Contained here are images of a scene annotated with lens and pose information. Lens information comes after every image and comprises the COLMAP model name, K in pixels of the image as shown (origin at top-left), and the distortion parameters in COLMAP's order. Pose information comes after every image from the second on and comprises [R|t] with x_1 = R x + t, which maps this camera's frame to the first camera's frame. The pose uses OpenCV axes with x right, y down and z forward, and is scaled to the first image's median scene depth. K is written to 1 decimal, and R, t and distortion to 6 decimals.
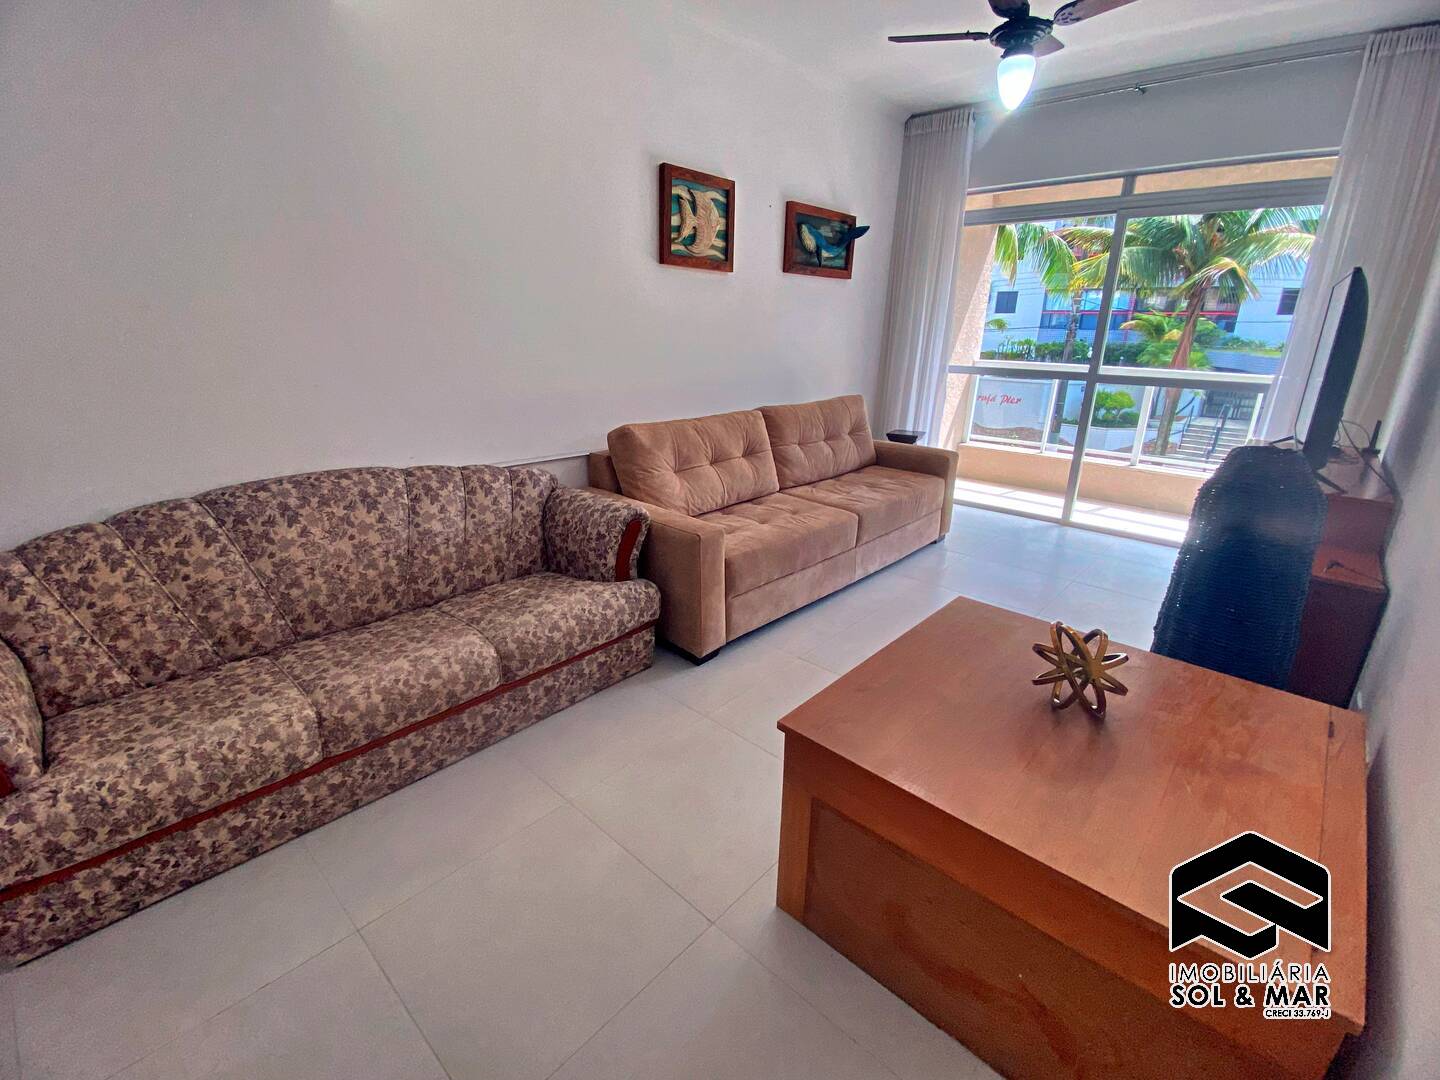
lens RADIAL K [[655.9, 0, 730.2], [0, 655.9, 547.7], [0, 0, 1]] dist [0.008282, -0.001988]
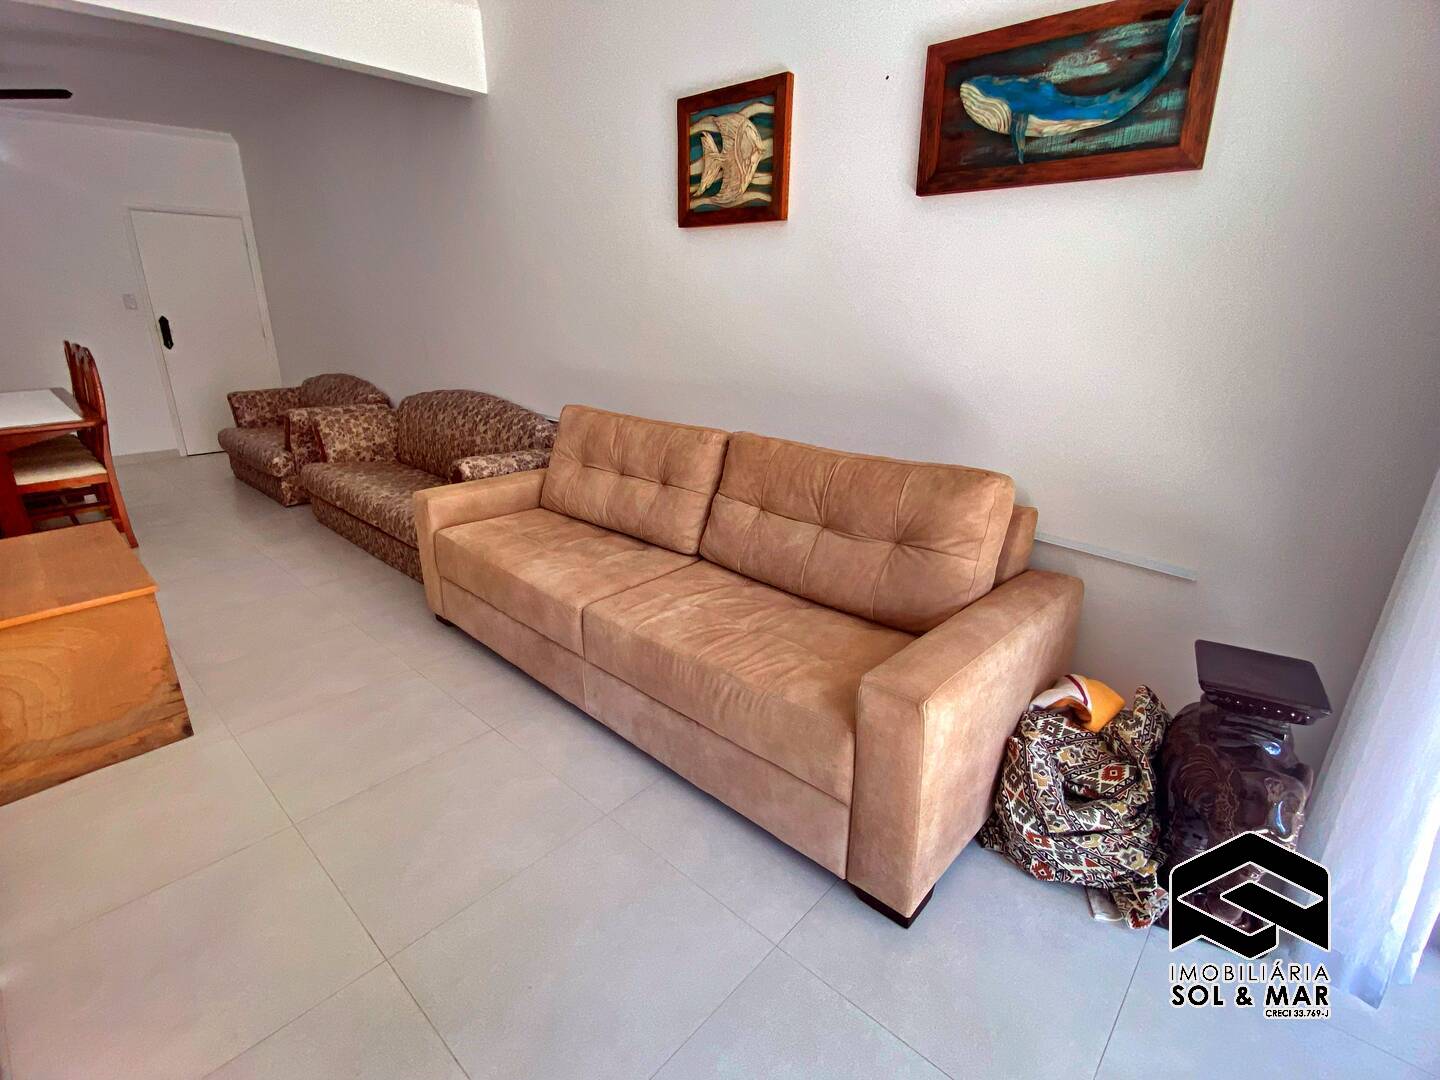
lens RADIAL K [[664.3, 0, 715.0], [0, 664.3, 536.8], [0, 0, 1]] dist [0.024575, -0.023104]
pose [[-0.004798, 0.311428, -0.950258, 0.654684], [-0.332142, 0.895824, 0.295266, -0.286116], [0.943217, 0.317037, 0.099140, 0.887370]]
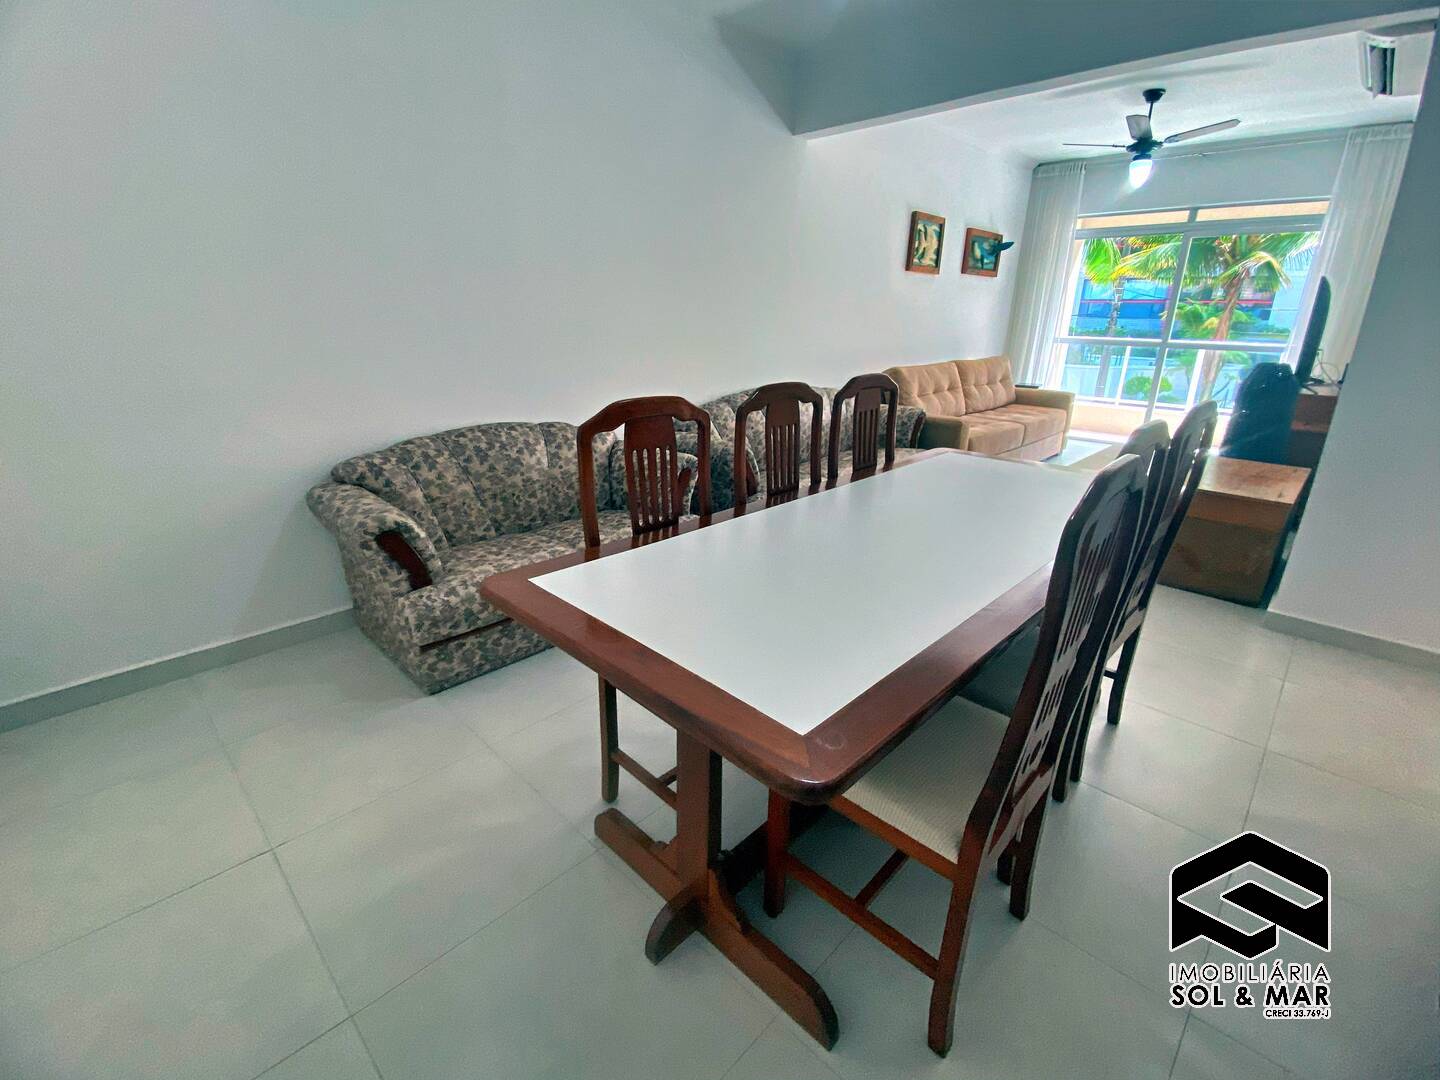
lens RADIAL K [[664.3, 0, 725.6], [0, 664.3, 537.2], [0, 0, 1]] dist [0.024575, -0.023104]
pose [[0.999457, 0.012136, -0.030635, -0.411427], [-0.012212, 0.999923, -0.002296, 0.201327], [0.030604, 0.002669, 0.999528, -0.561366]]
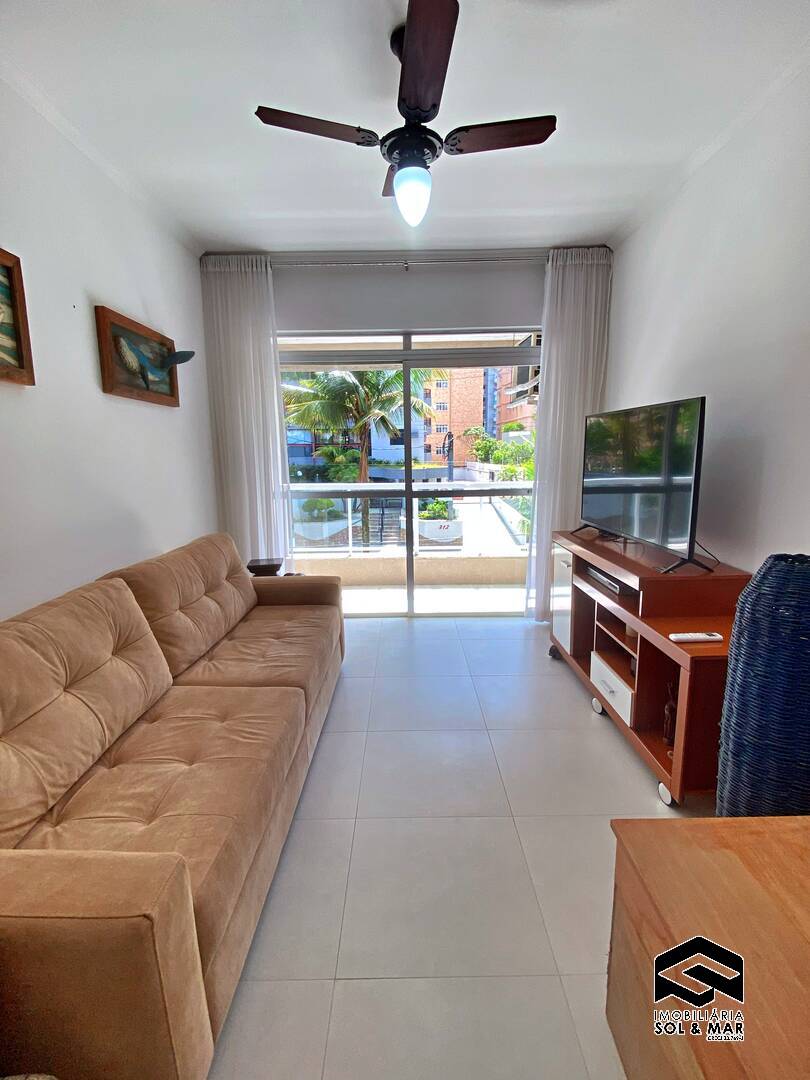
lens RADIAL K [[498.2, 0, 408.2], [0, 498.2, 544.9], [0, 0, 1]] dist [0.024575, -0.023104]
pose [[0.741890, -0.144833, 0.654693, -0.064890], [0.240718, 0.968833, -0.058451, -0.128169], [-0.625823, 0.200961, 0.753631, 0.373231]]
